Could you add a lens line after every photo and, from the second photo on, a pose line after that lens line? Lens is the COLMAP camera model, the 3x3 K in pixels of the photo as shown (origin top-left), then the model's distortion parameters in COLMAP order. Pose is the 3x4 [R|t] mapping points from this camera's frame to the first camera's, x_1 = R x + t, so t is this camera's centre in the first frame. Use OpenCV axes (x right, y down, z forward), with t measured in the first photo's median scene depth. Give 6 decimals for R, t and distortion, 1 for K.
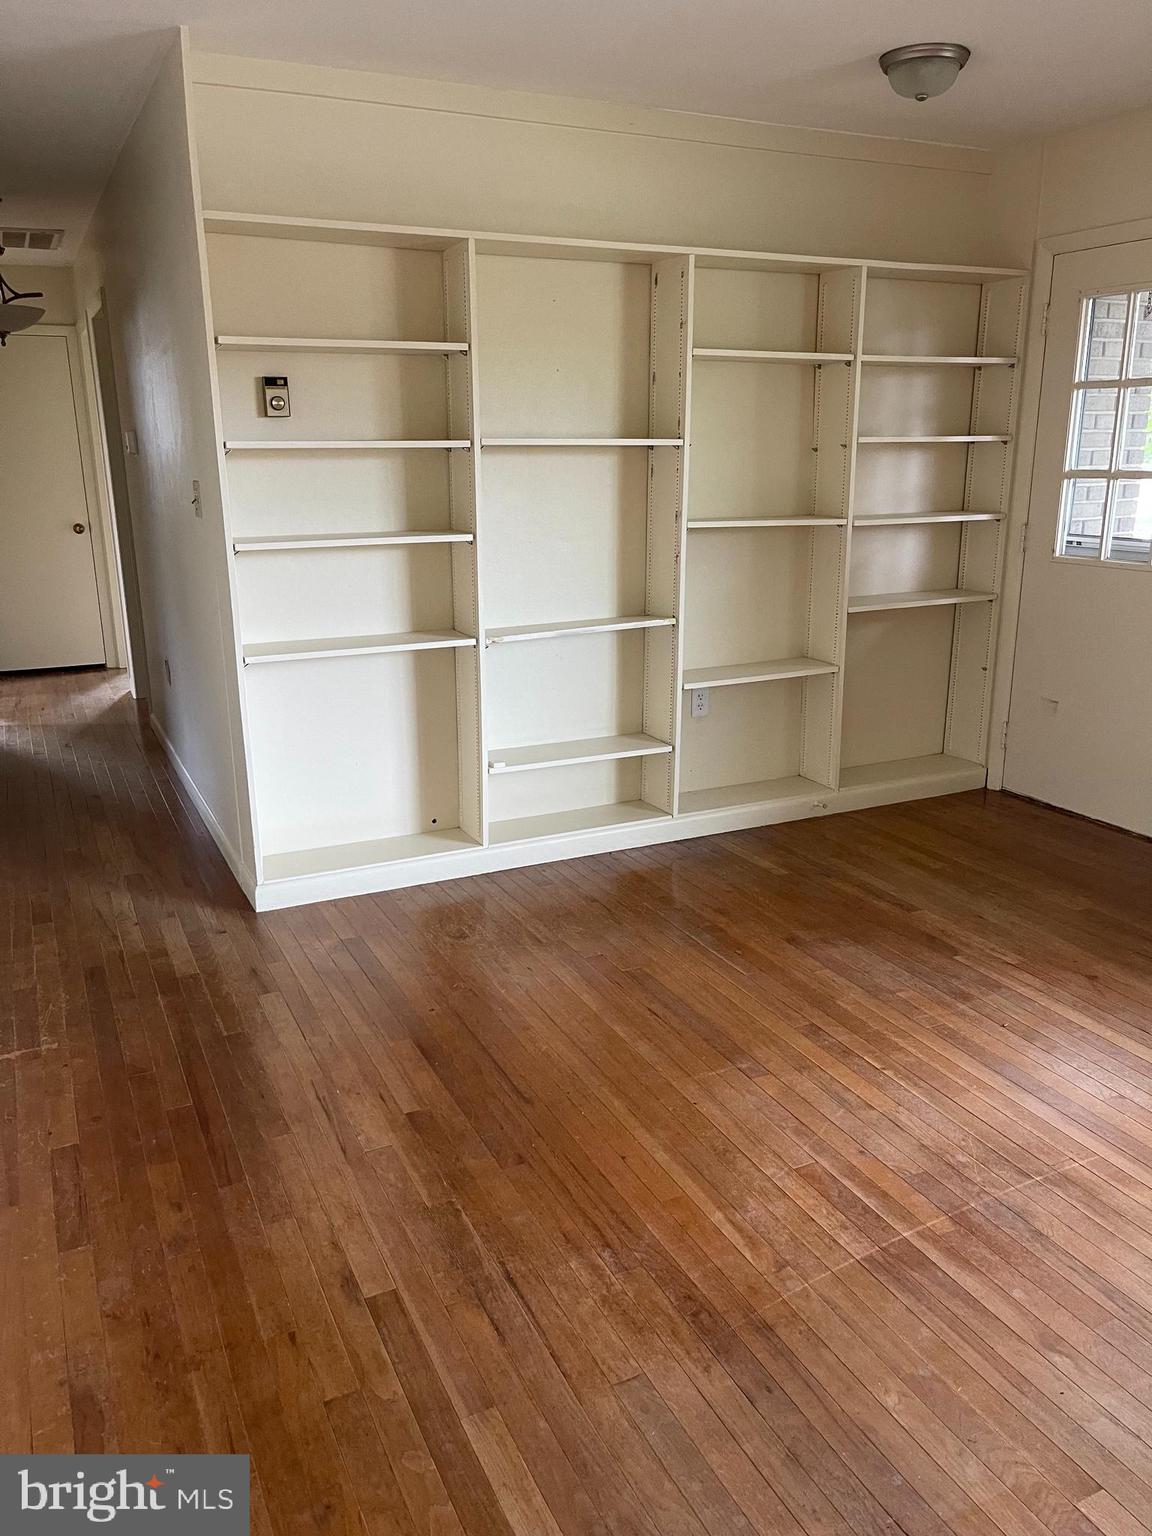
lens RADIAL K [[1151.7, 0, 568.4], [0, 1151.7, 765.4], [0, 0, 1]] dist [0.054115, -0.074536]
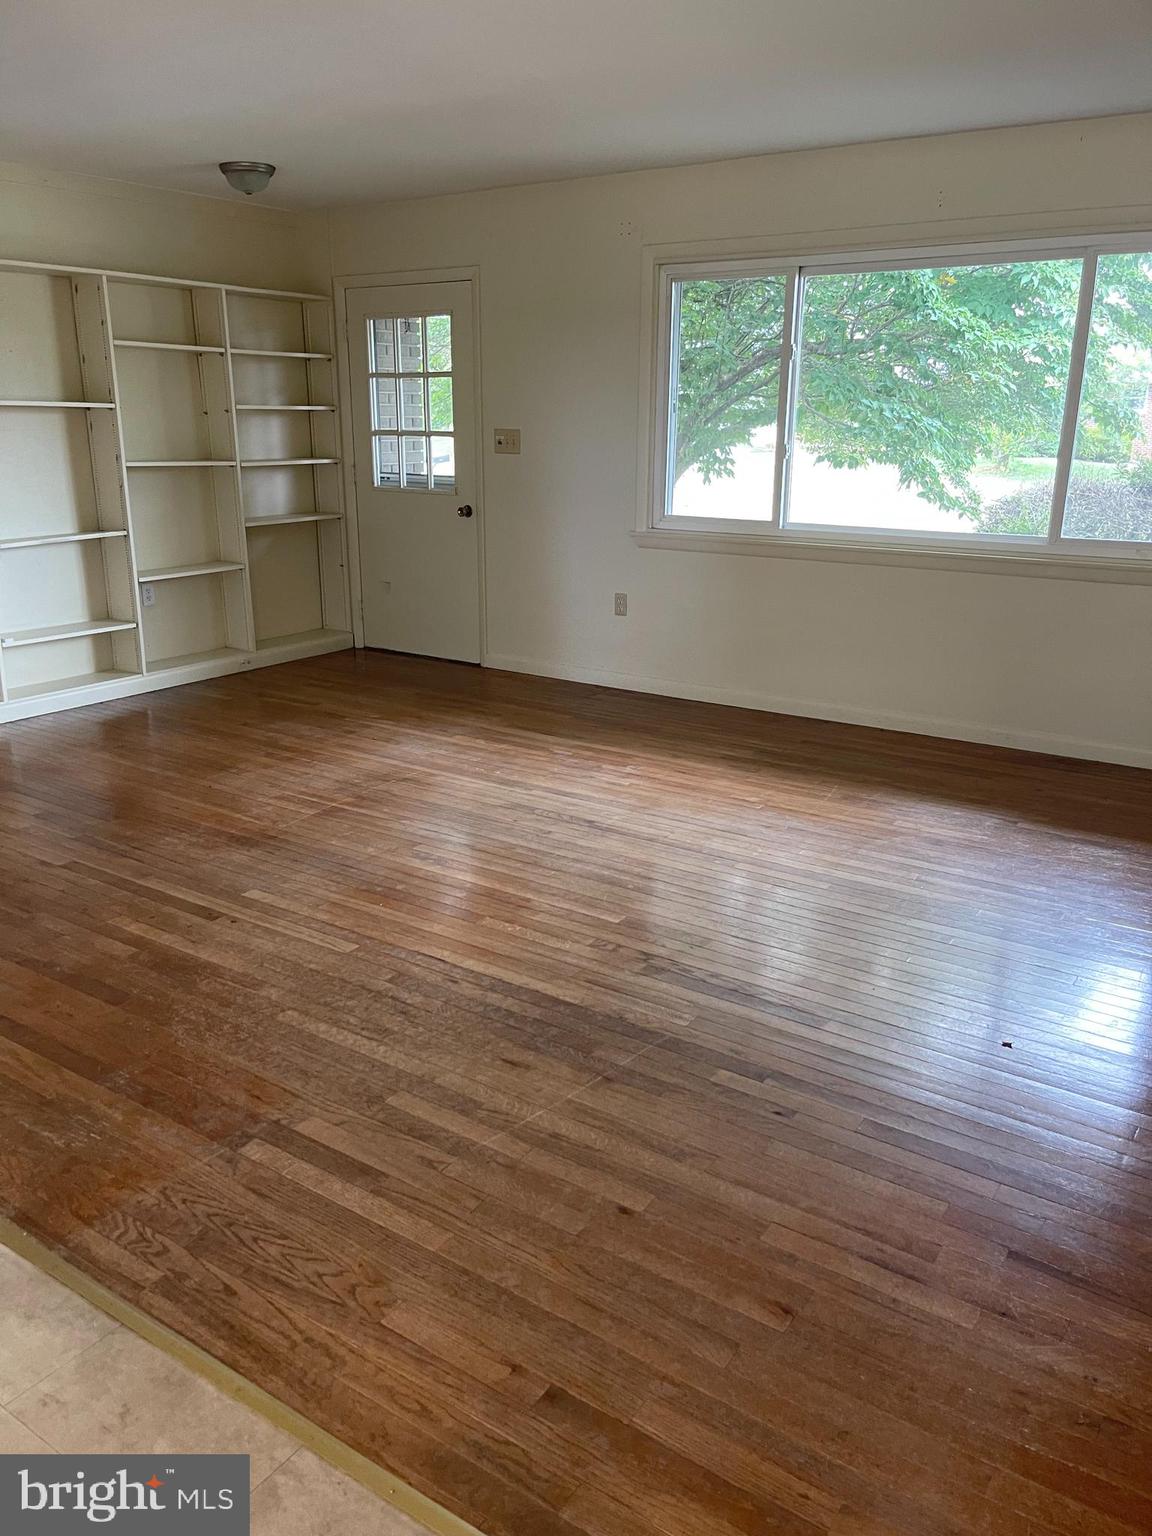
lens RADIAL K [[1151.7, 0, 581.8], [0, 1151.7, 769.3], [0, 0, 1]] dist [0.054115, -0.074536]
pose [[0.857351, -0.138749, 0.495679, -0.171464], [0.123993, 0.990298, 0.062737, 0.139982], [-0.499575, 0.007673, 0.866237, -0.504365]]
